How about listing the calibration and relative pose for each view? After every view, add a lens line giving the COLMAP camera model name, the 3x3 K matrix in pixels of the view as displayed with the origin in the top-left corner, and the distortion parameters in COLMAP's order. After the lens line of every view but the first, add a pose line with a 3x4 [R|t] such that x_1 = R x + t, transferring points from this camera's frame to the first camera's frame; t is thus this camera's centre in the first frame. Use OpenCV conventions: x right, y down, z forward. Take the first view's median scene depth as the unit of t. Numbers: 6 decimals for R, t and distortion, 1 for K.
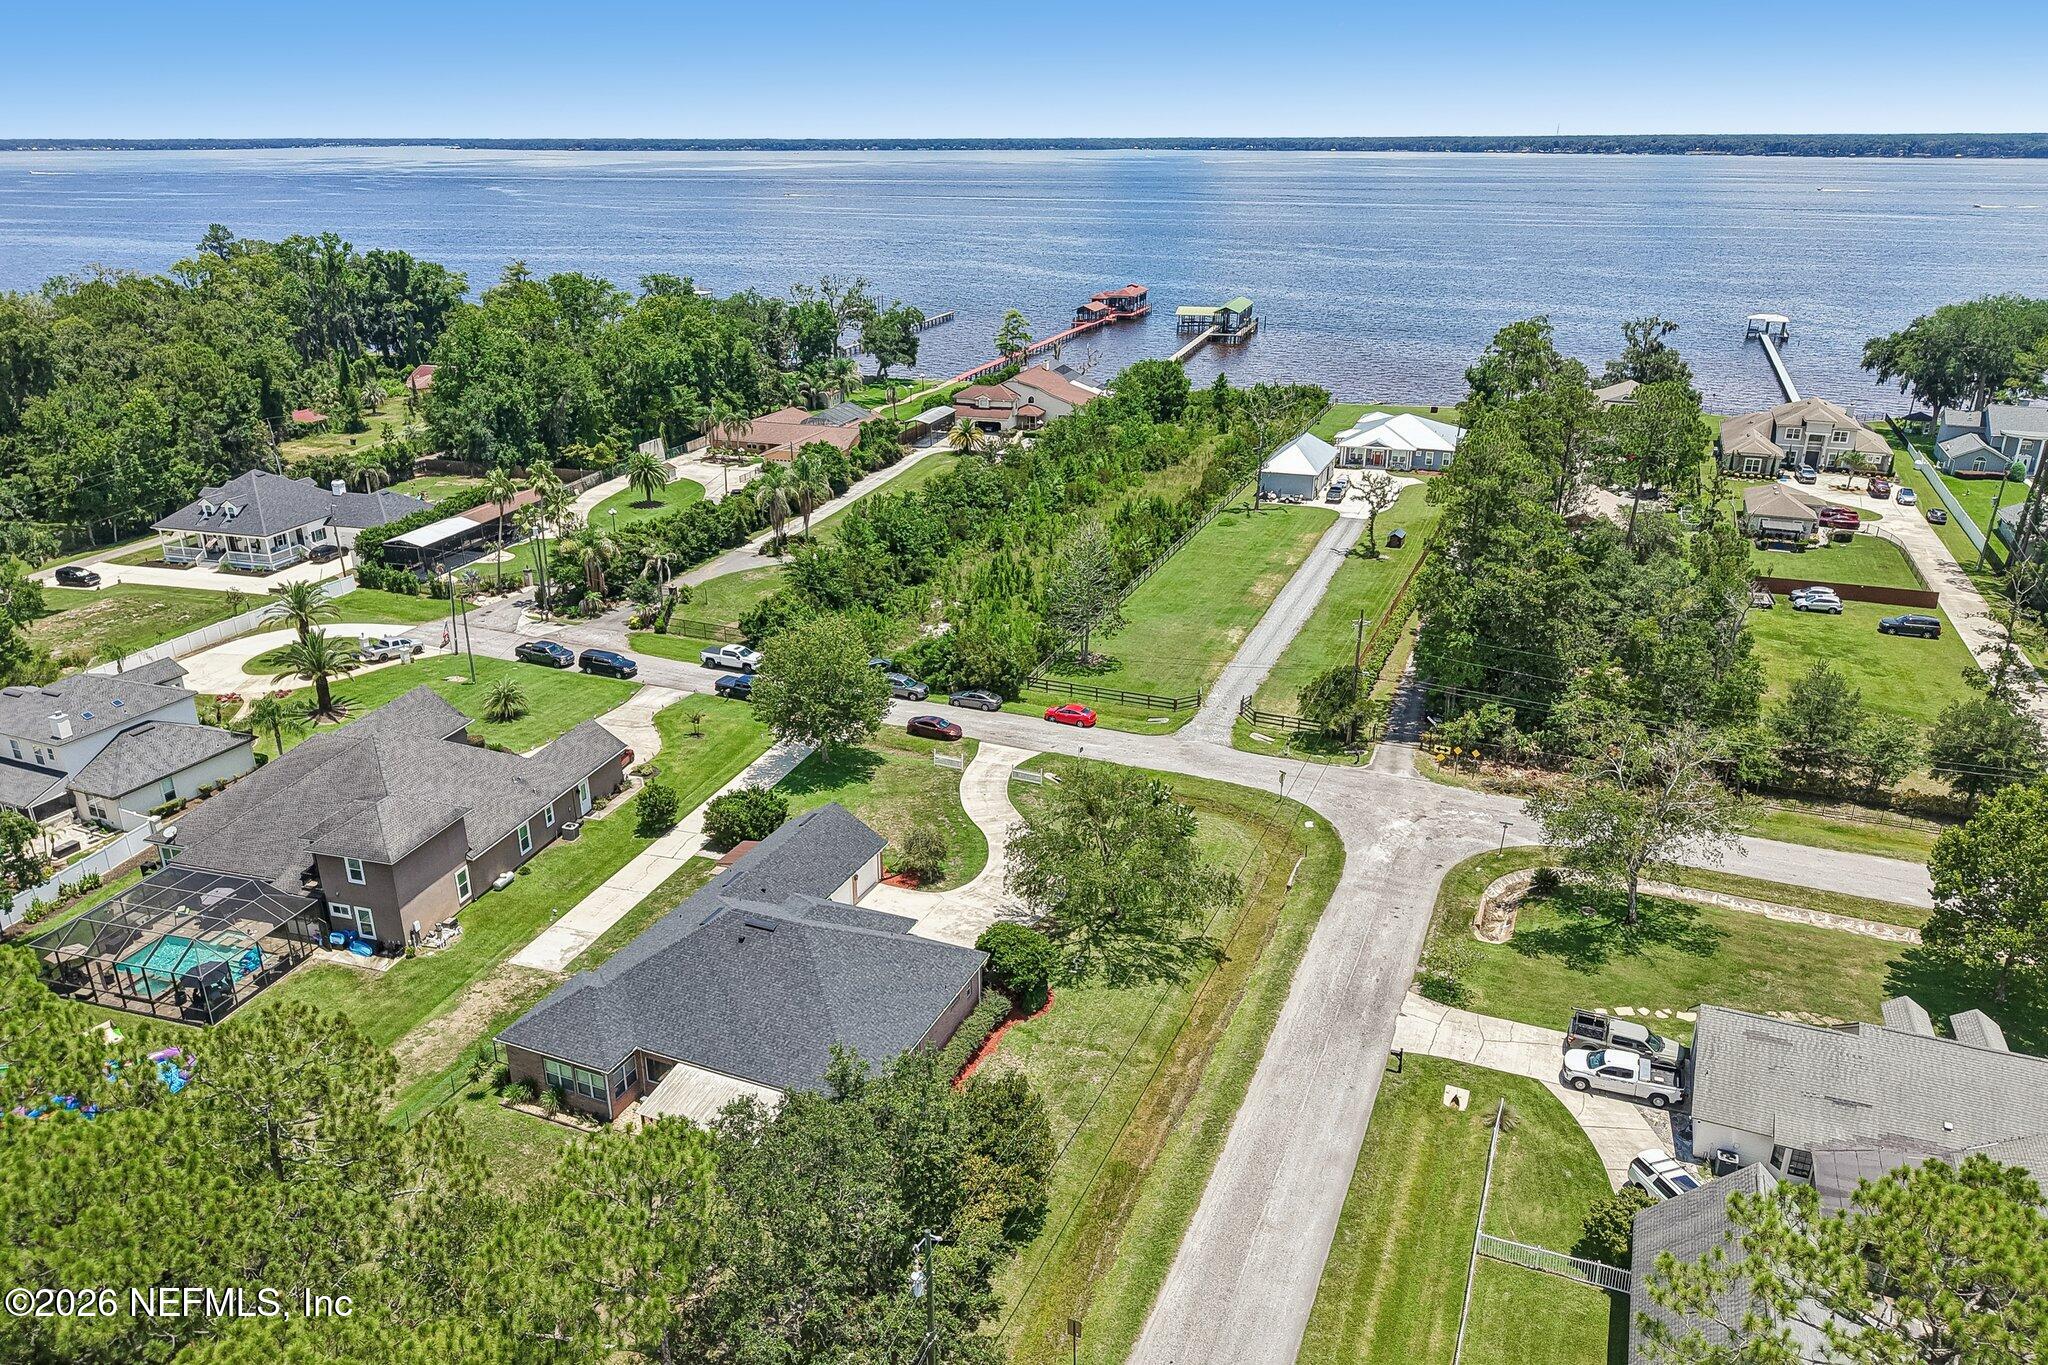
lens RADIAL K [[1394.6, 0, 1011.6], [0, 1394.6, 681.7], [0, 0, 1]] dist [0.066734, -0.087890]
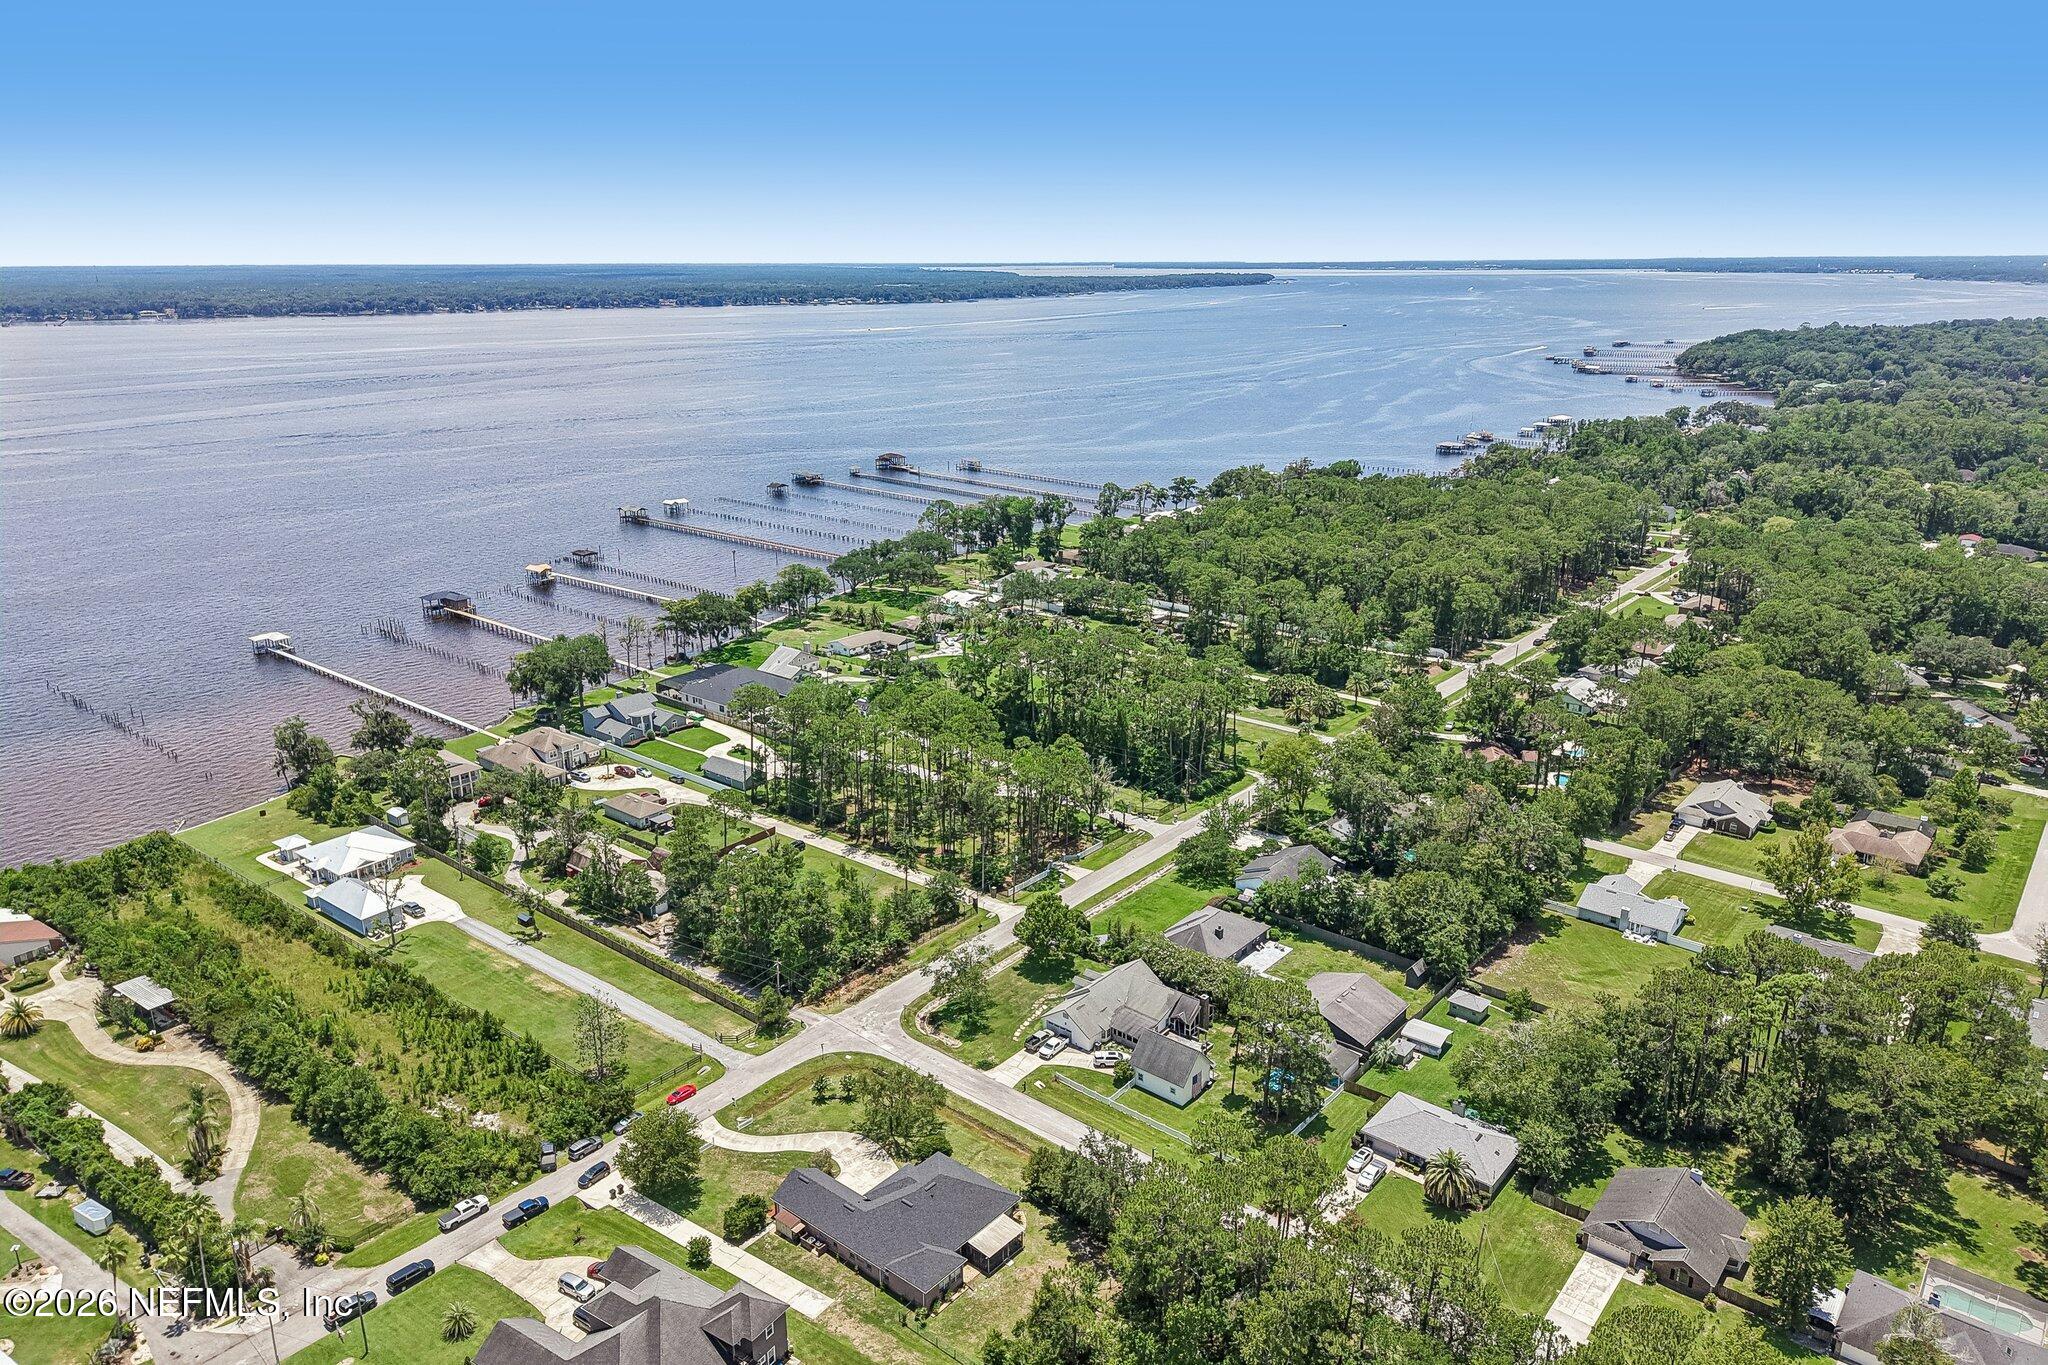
lens RADIAL K [[1394.6, 0, 1011.6], [0, 1394.6, 681.7], [0, 0, 1]] dist [0.066734, -0.087890]
pose [[0.287004, -0.282508, 0.915324, -1.334740], [0.351272, 0.919999, 0.173808, -0.626503], [-0.891200, 0.271644, 0.363281, -0.136302]]
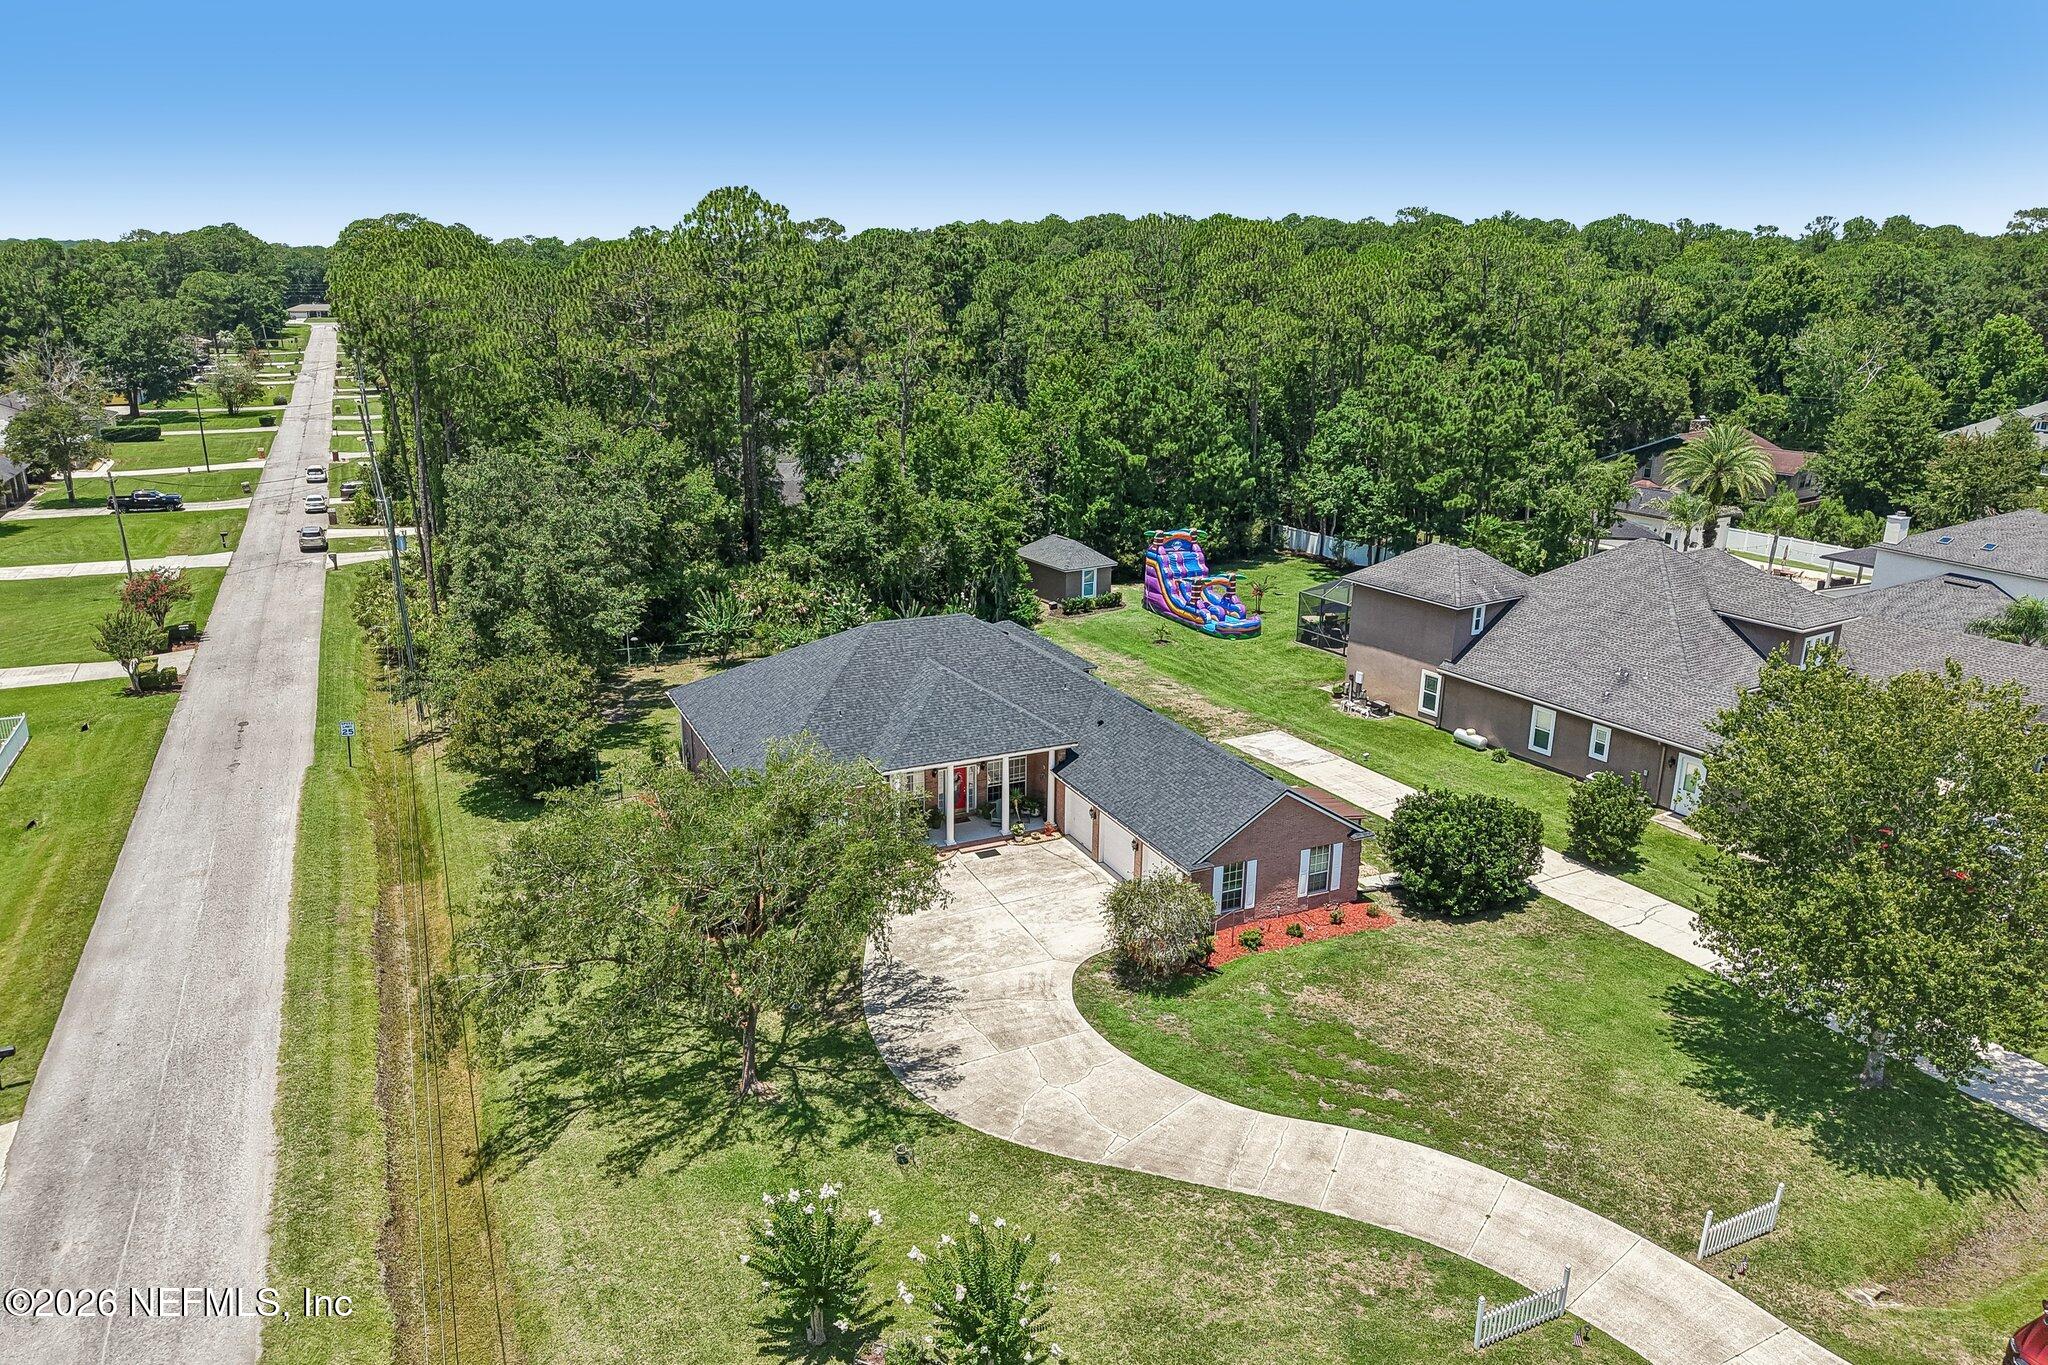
lens RADIAL K [[1344.9, 0, 1014.3], [0, 1344.9, 726.4], [0, 0, 1]] dist [0.062415, -0.053091]
pose [[-0.662667, 0.250798, -0.705672, 0.228921], [-0.269576, 0.799220, 0.537193, -0.138700], [0.698714, 0.546212, -0.462007, 0.930278]]
